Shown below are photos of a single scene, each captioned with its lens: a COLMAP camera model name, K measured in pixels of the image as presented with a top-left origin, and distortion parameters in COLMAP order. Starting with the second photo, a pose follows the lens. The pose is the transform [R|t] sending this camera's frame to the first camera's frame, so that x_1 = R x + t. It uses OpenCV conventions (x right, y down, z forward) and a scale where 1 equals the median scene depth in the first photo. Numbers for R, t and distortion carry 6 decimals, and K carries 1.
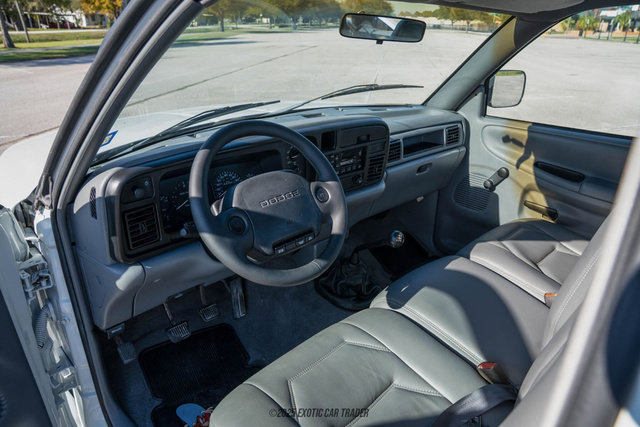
lens RADIAL K [[441.4, 0, 320.0], [0, 441.4, 213.5], [0, 0, 1]] dist [-0.111725, 0.078507]
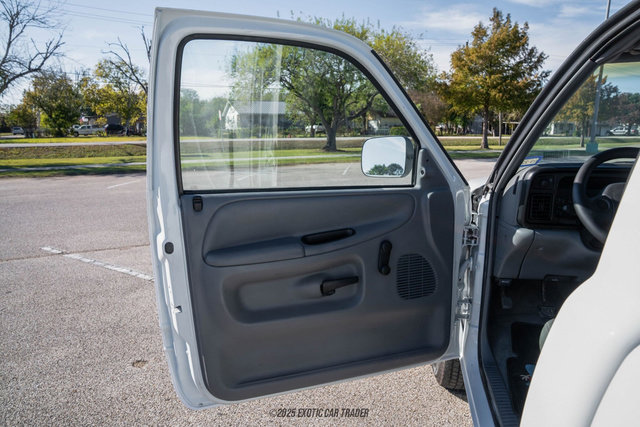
lens RADIAL K [[441.4, 0, 320.0], [0, 441.4, 213.5], [0, 0, 1]] dist [-0.111725, 0.078507]
pose [[0.576339, 0.139390, -0.805235, 0.343594], [-0.322200, 0.944287, -0.067151, 0.360716], [0.751013, 0.298149, 0.589141, -0.456470]]
